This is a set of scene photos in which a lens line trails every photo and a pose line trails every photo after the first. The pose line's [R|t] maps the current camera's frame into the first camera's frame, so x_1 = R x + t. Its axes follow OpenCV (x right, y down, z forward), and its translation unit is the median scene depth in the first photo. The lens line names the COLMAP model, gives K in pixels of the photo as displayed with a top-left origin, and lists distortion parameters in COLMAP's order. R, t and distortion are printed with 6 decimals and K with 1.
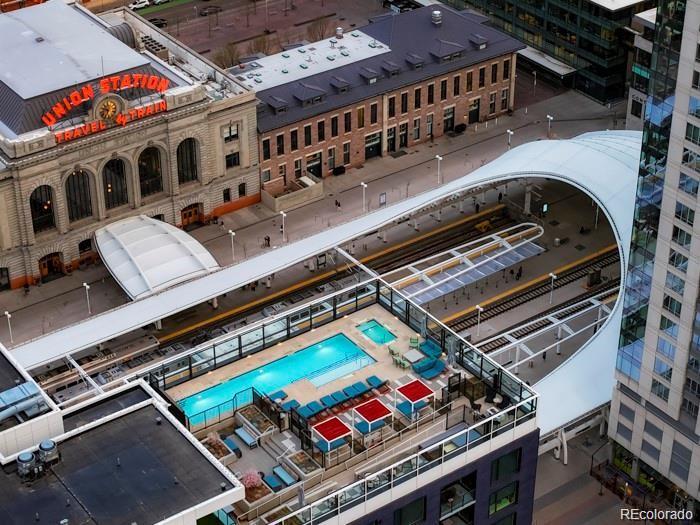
lens RADIAL K [[1496.1, 0, 350.0], [0, 1496.1, 262.5], [0, 0, 1]] dist [-0.162793, 0.165468]
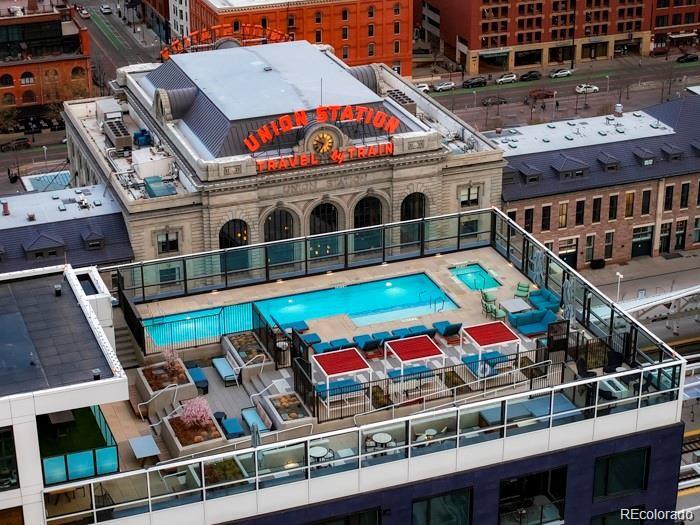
lens RADIAL K [[1496.1, 0, 350.0], [0, 1496.1, 262.5], [0, 0, 1]] dist [-0.162793, 0.165468]
pose [[0.966332, 0.106782, -0.234096, 0.060626], [-0.137711, 0.983178, -0.119988, 0.064926], [0.217346, 0.148185, 0.964781, 0.169355]]
